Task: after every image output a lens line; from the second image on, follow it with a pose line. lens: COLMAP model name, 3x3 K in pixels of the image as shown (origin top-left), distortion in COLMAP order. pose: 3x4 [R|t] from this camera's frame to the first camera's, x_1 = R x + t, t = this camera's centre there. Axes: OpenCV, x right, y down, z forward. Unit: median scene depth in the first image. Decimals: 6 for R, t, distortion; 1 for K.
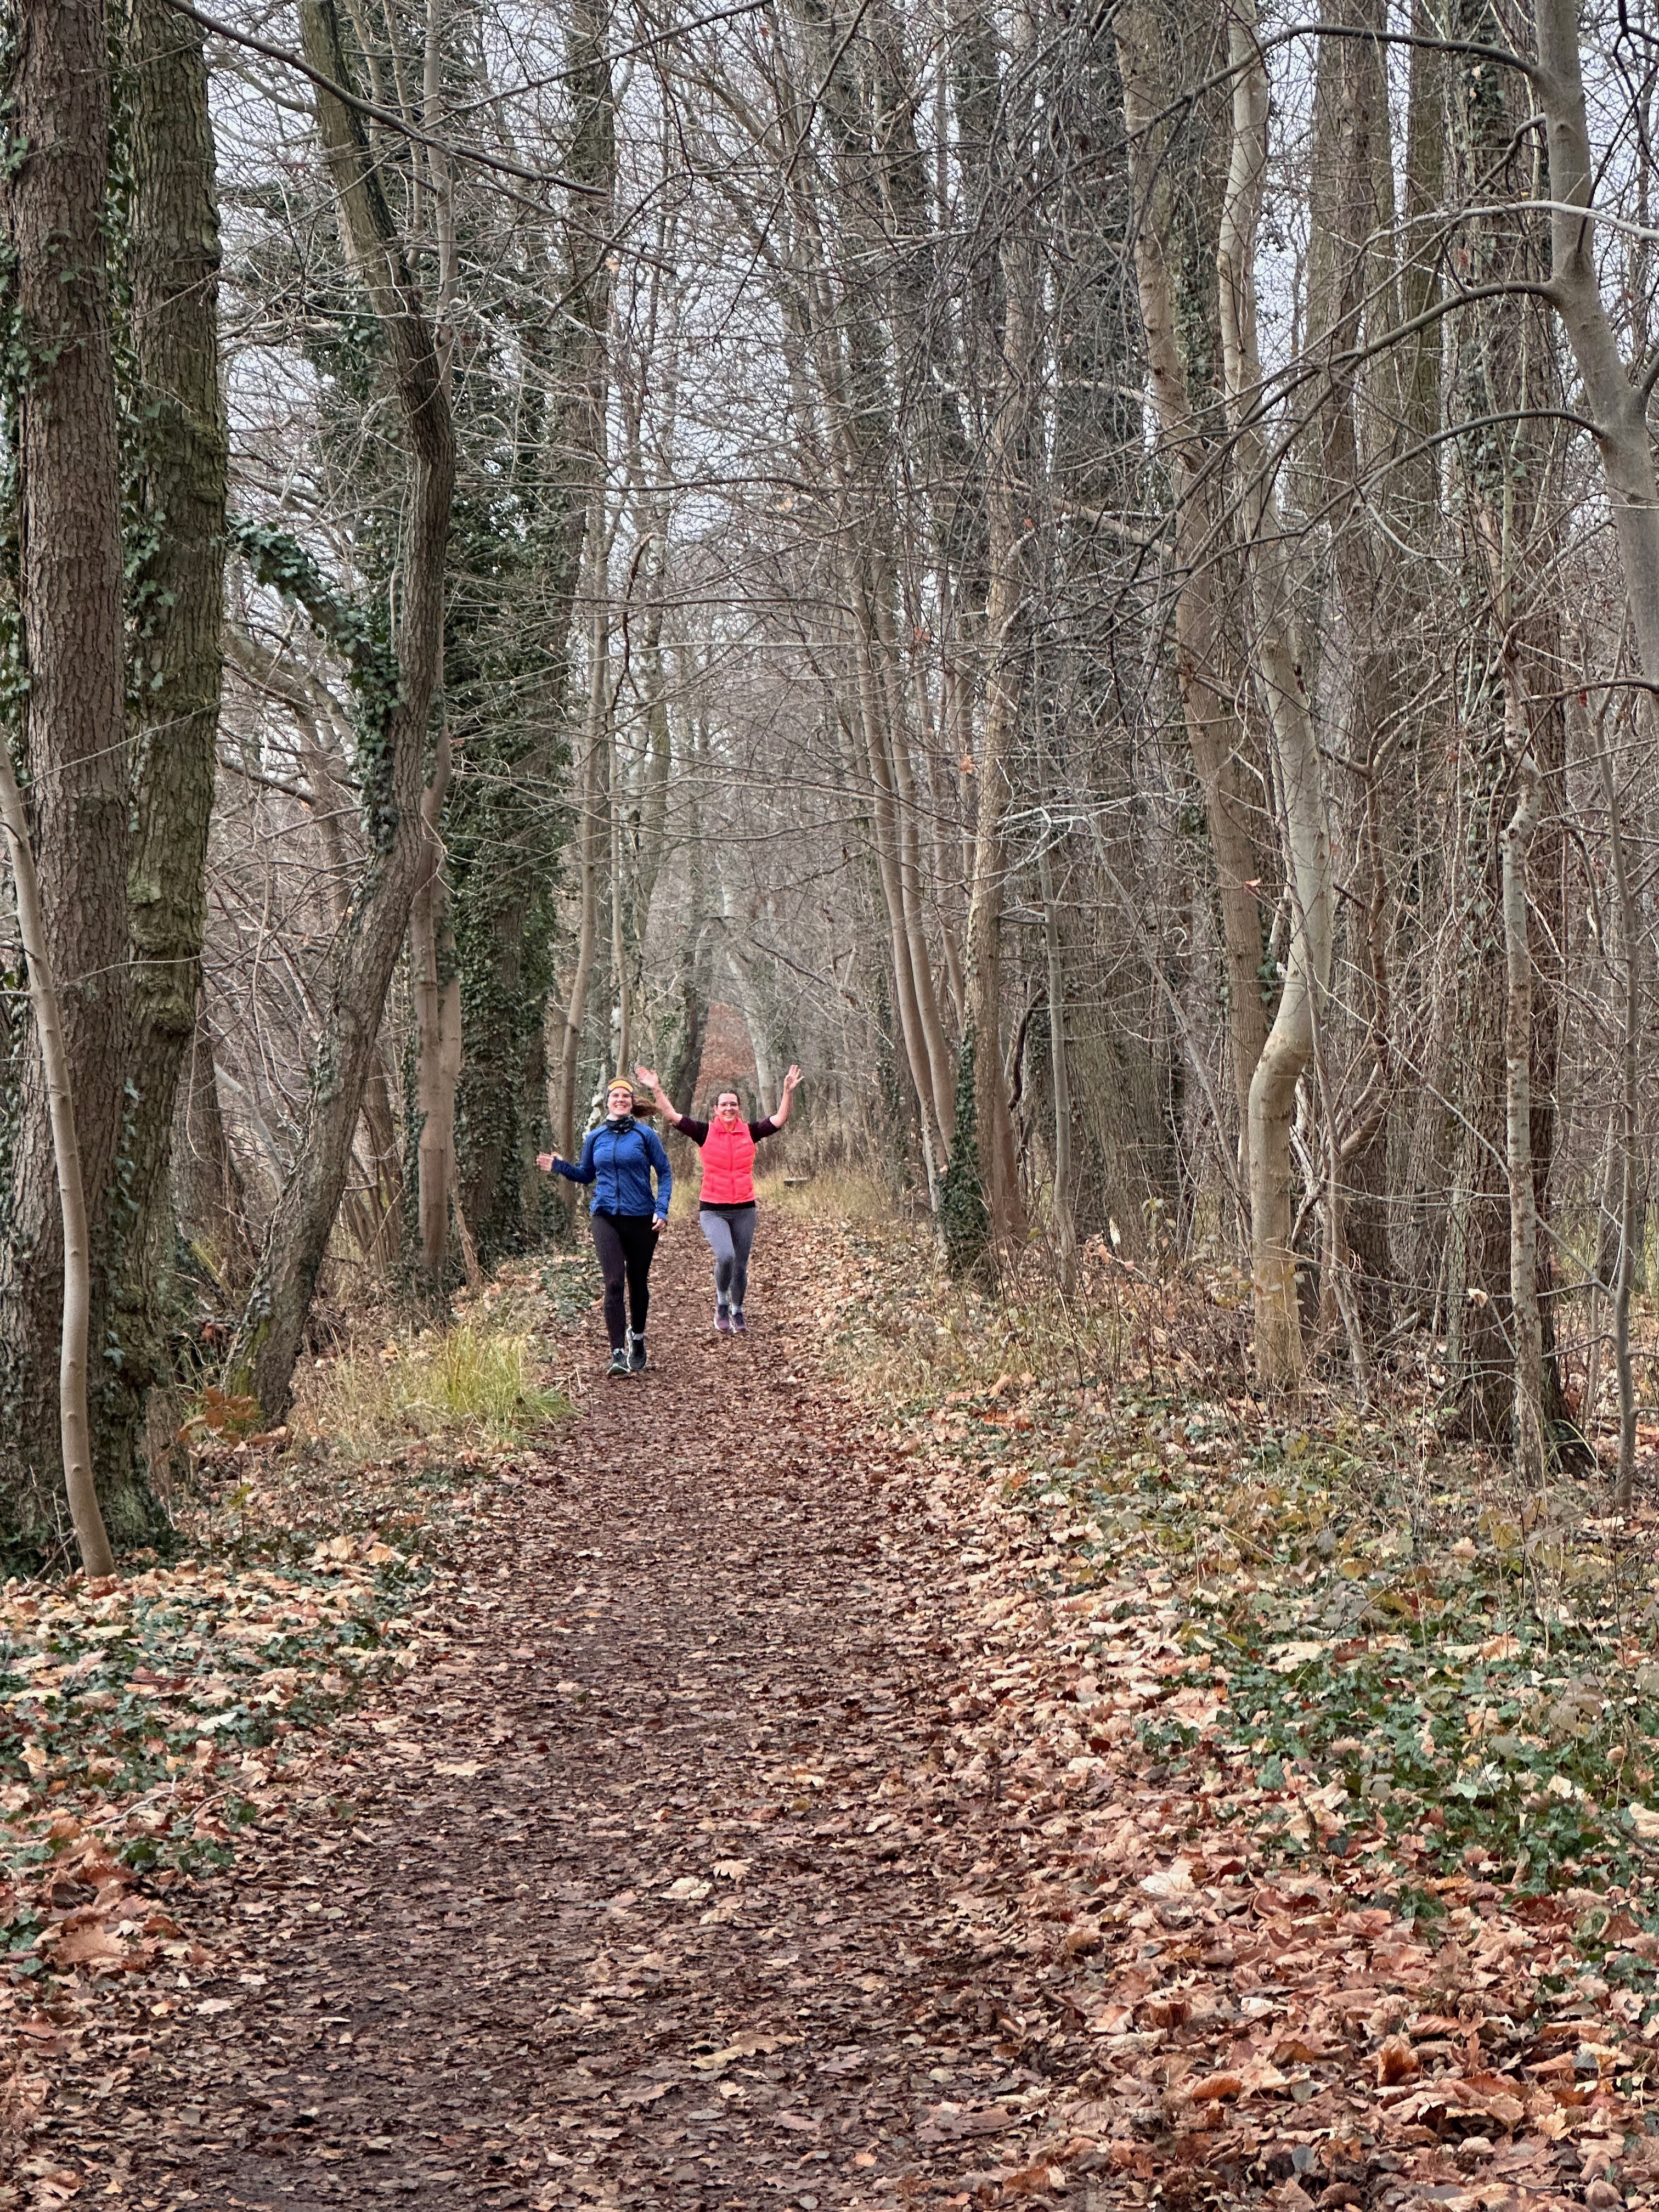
lens RADIAL K [[4806.9, 0, 831.5], [0, 4806.9, 1137.5], [0, 0, 1]] dist [0.236141, 0.000000]
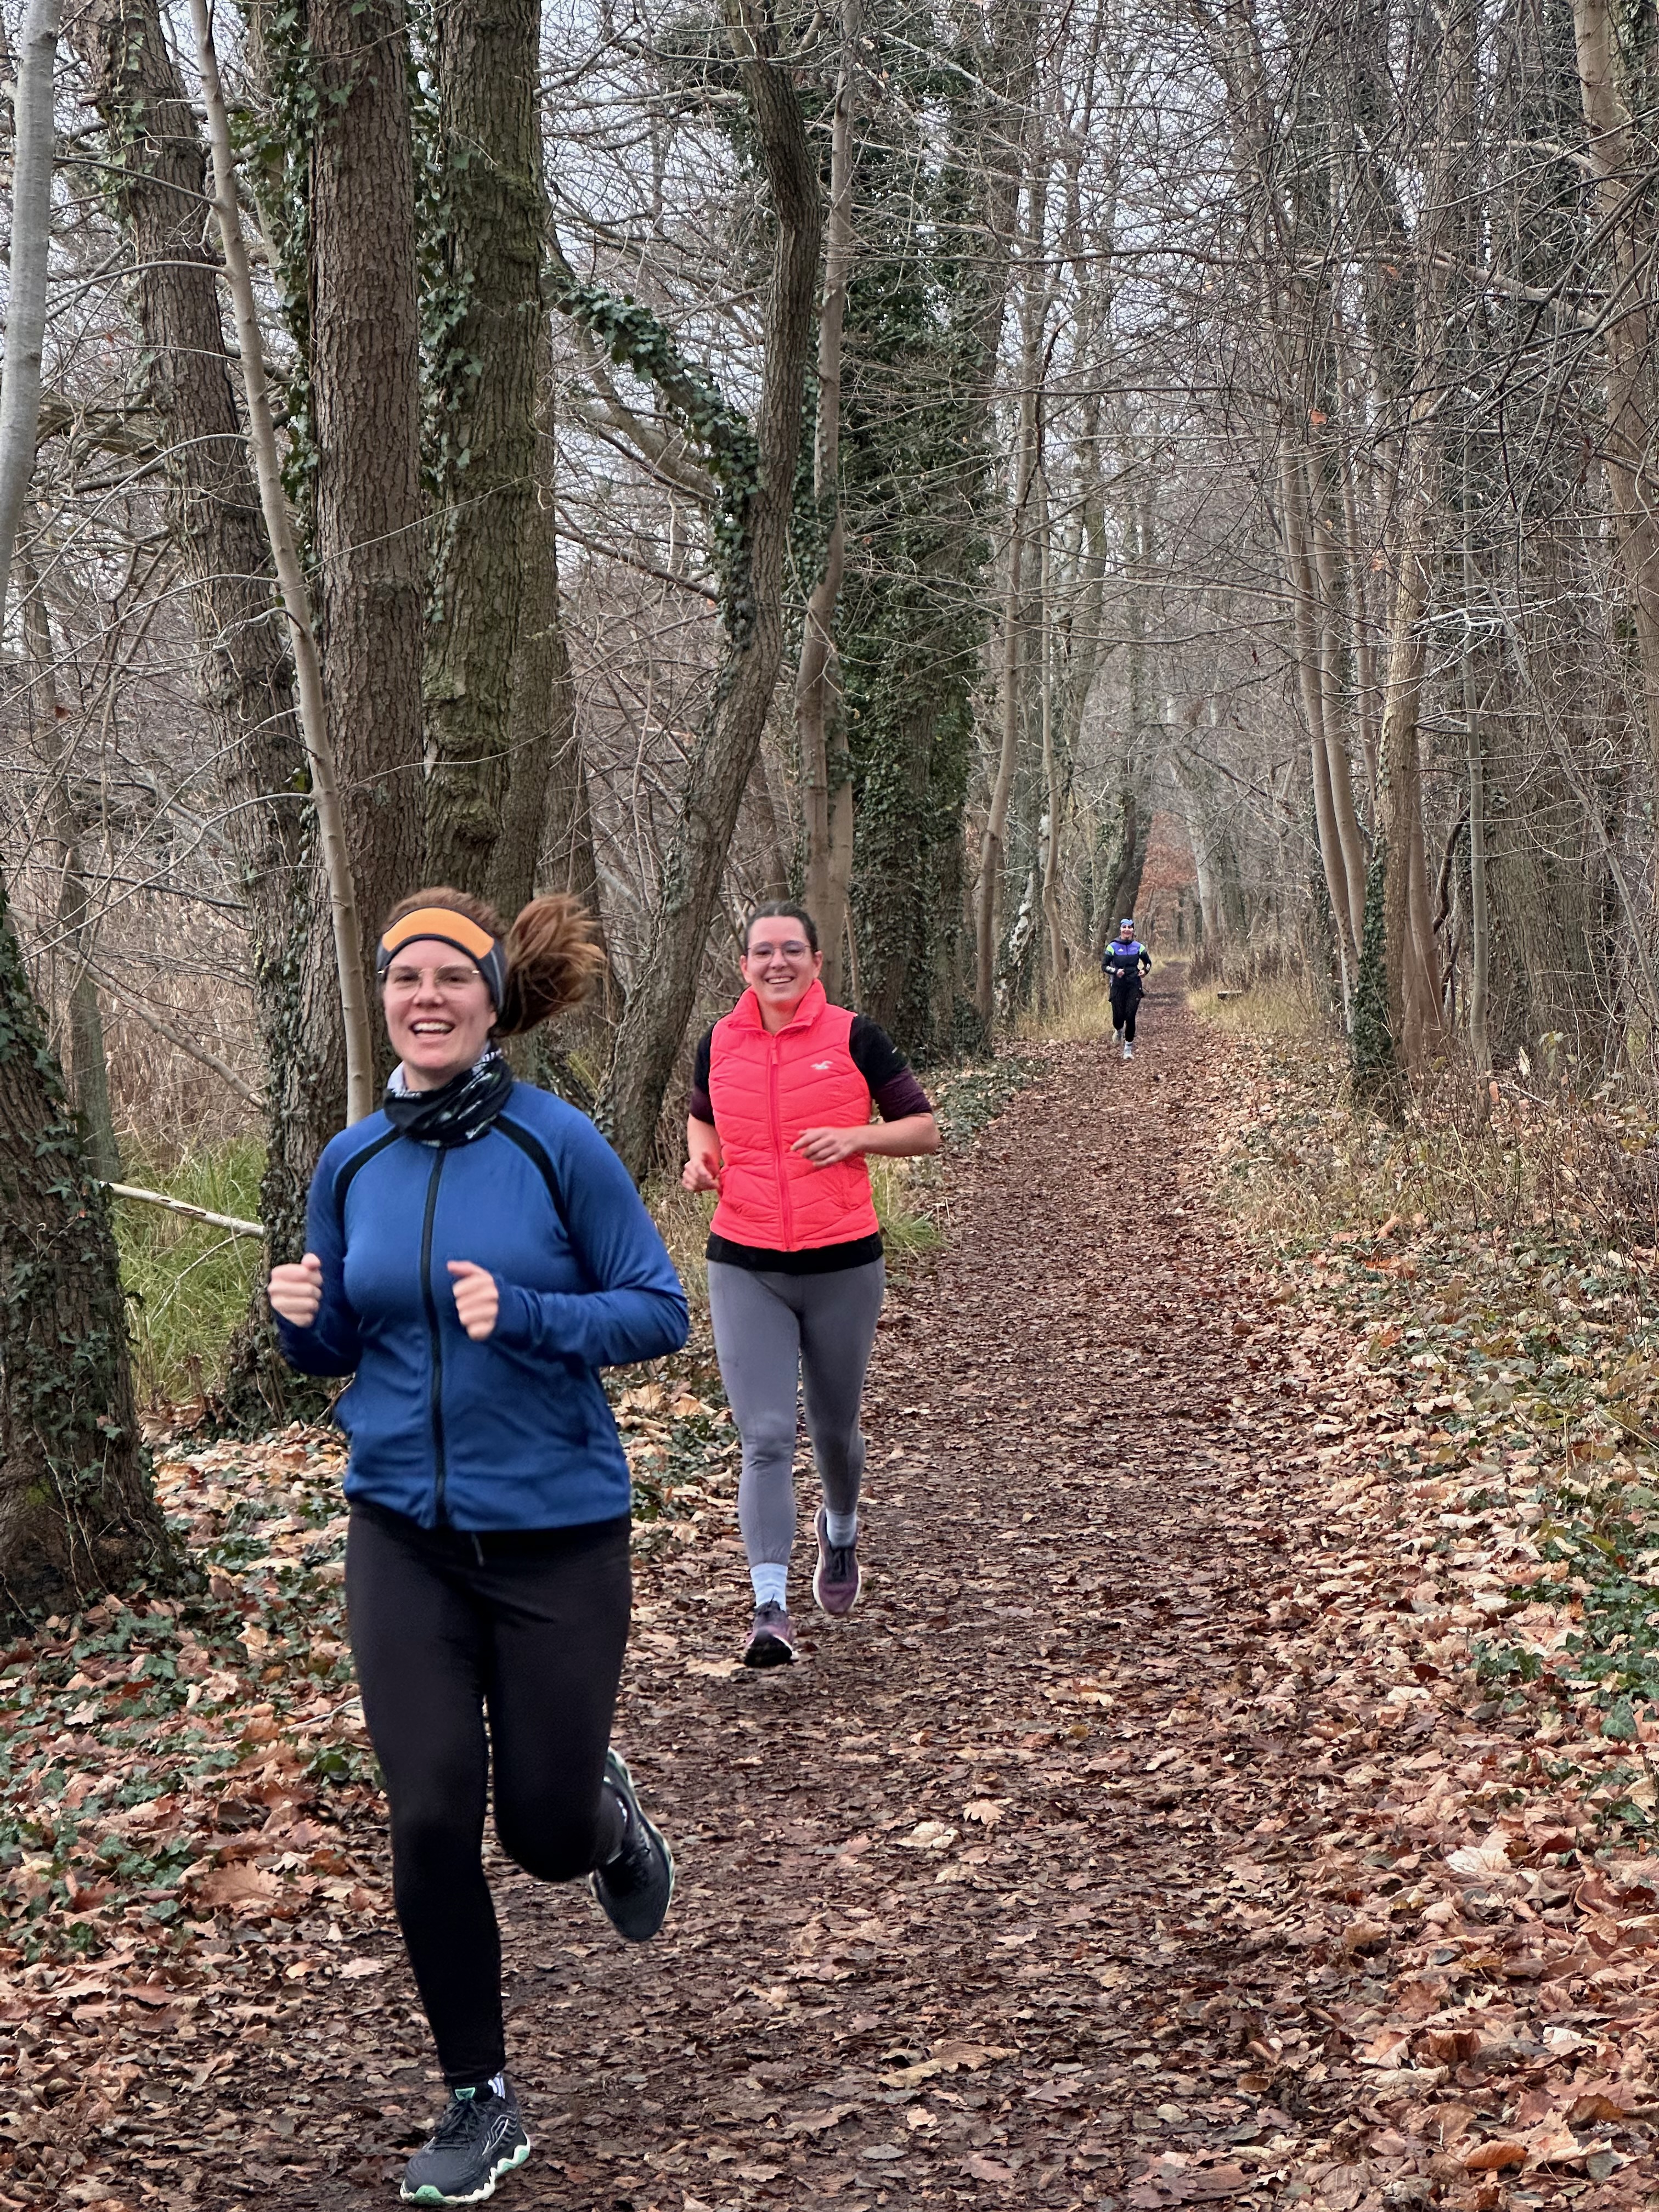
lens RADIAL K [[4806.9, 0, 831.7], [0, 4806.9, 1136.8], [0, 0, 1]] dist [0.236141, 0.000000]
pose [[0.995555, 0.018960, -0.092257, 0.024703], [-0.015255, 0.999055, 0.040701, -0.004658], [0.092941, -0.039112, 0.994903, 0.109773]]
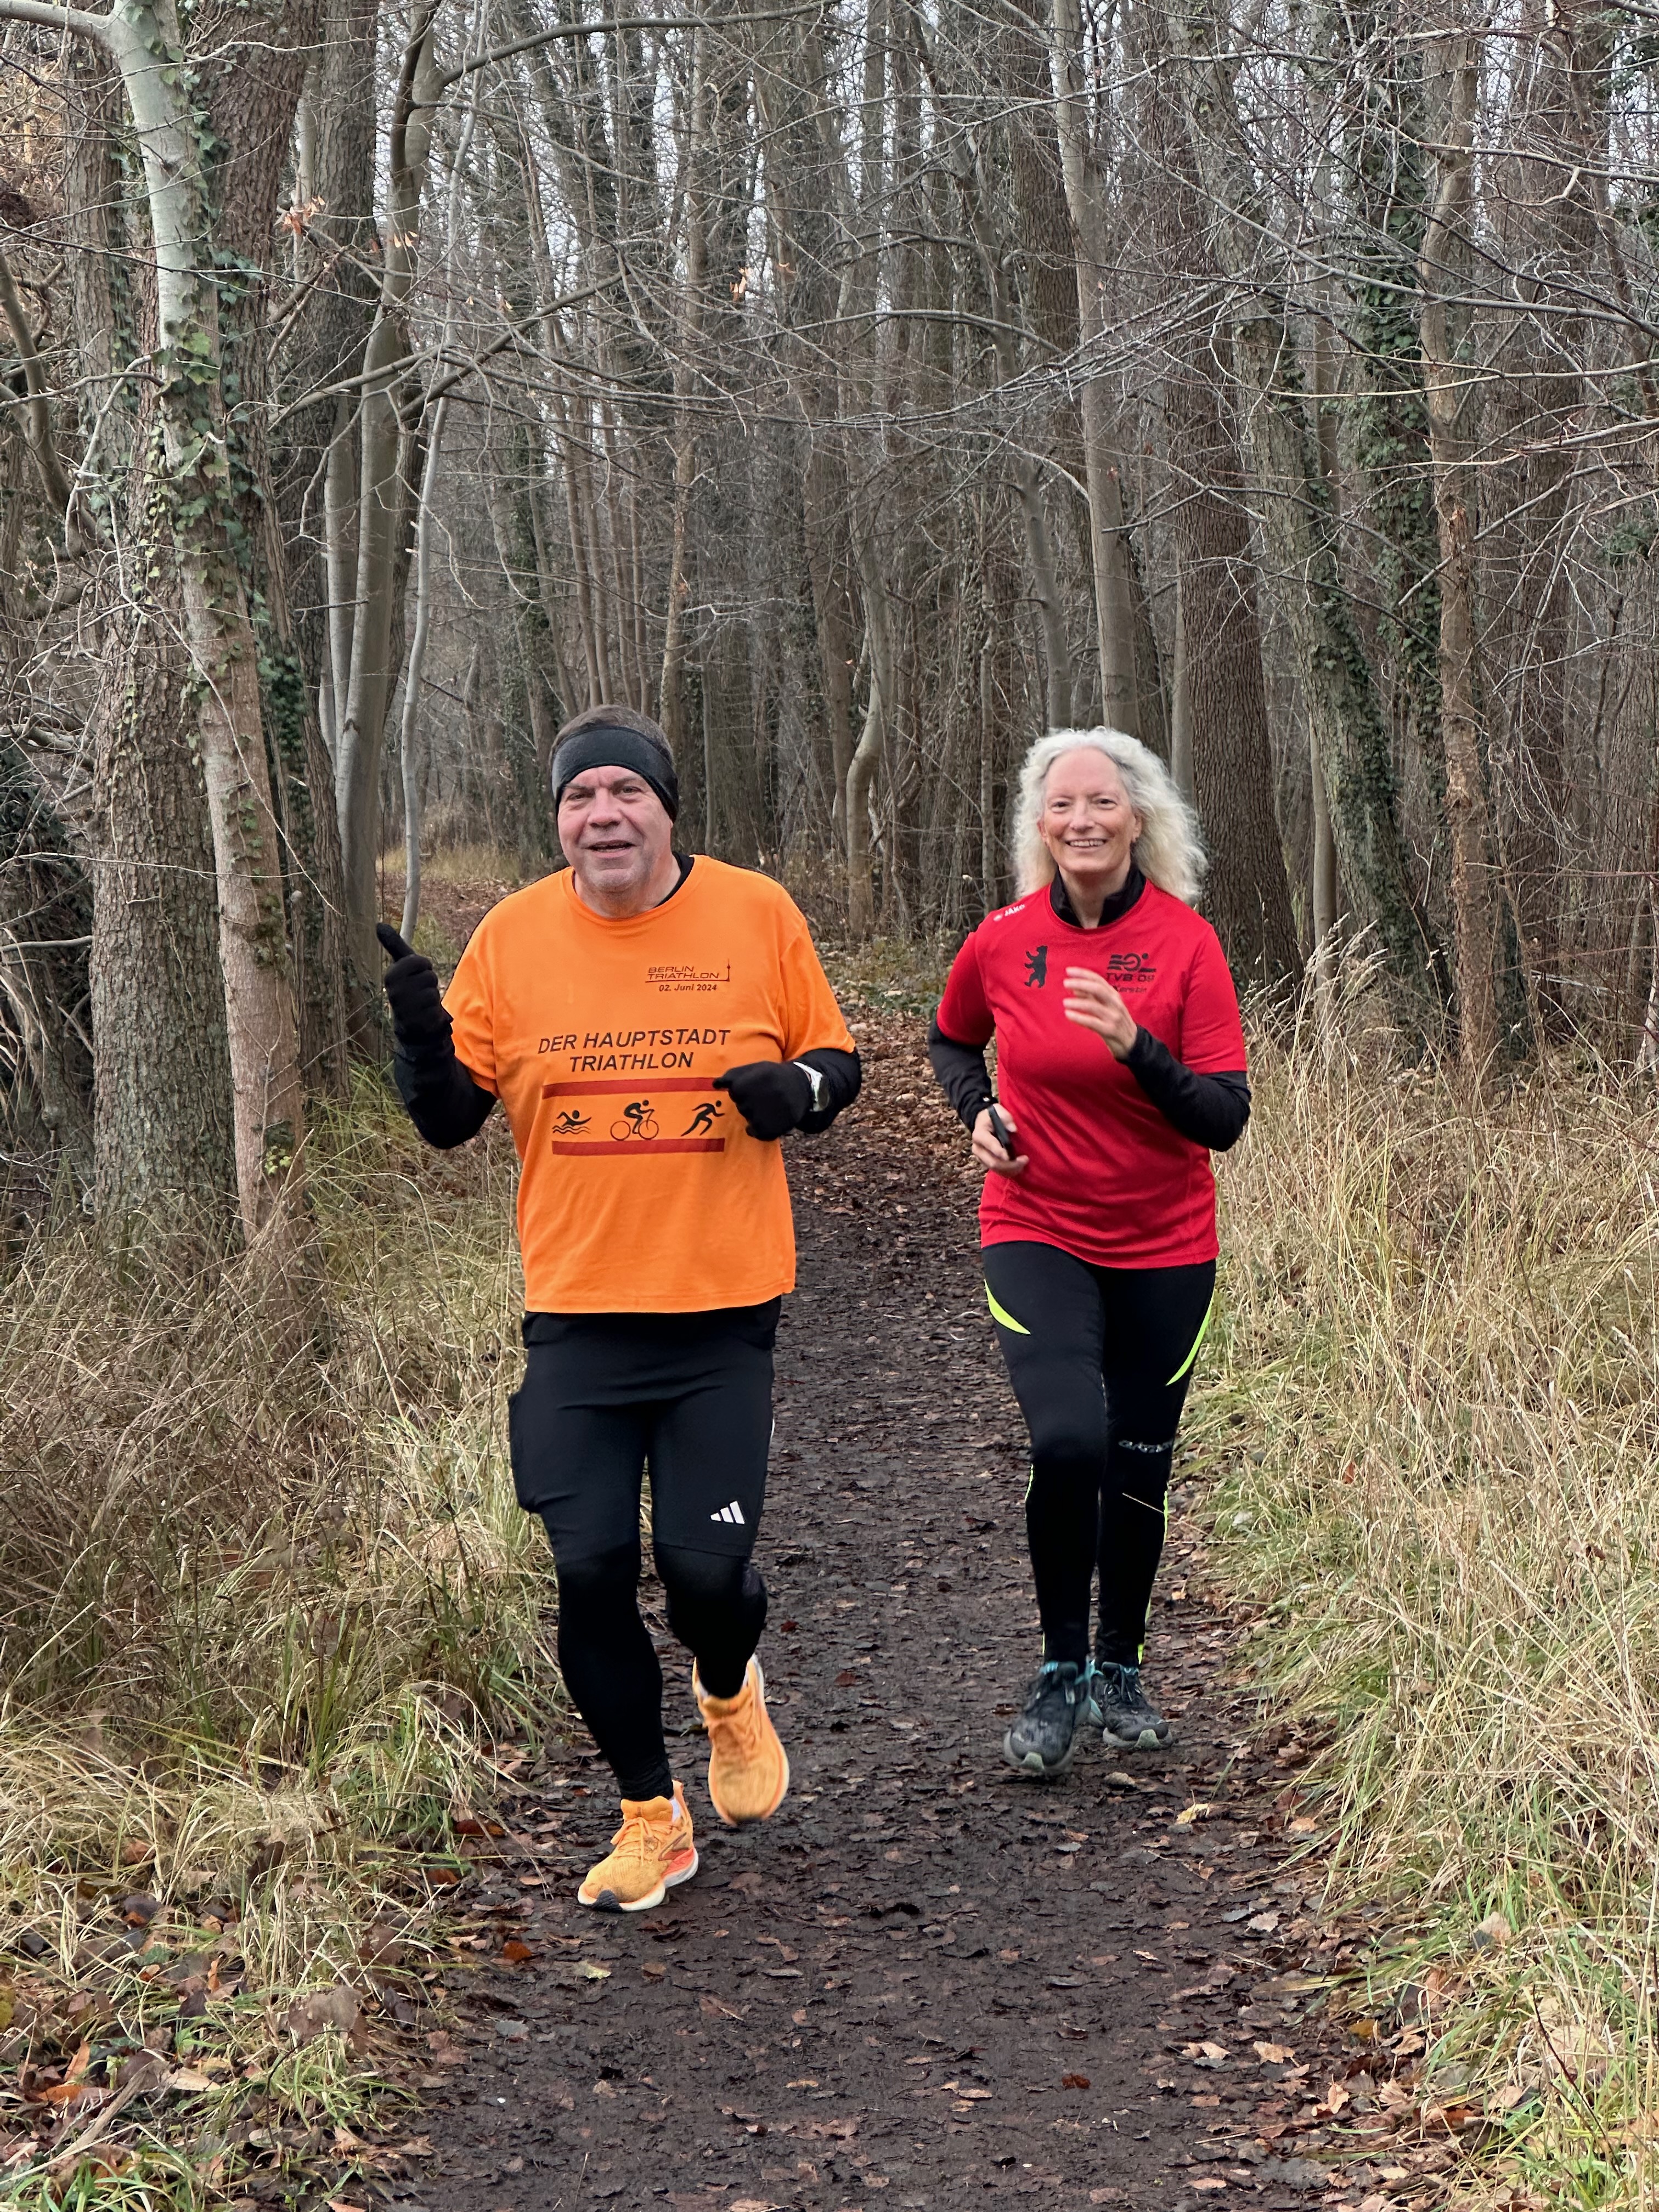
lens RADIAL K [[4806.9, 0, 863.8], [0, 4806.9, 1107.3], [0, 0, 1]] dist [0.236141, 0.000000]
pose [[0.994148, 0.002138, 0.108010, -0.196144], [-0.008183, 0.998422, 0.055554, 0.026524], [-0.107721, -0.056113, 0.992596, -1.551192]]
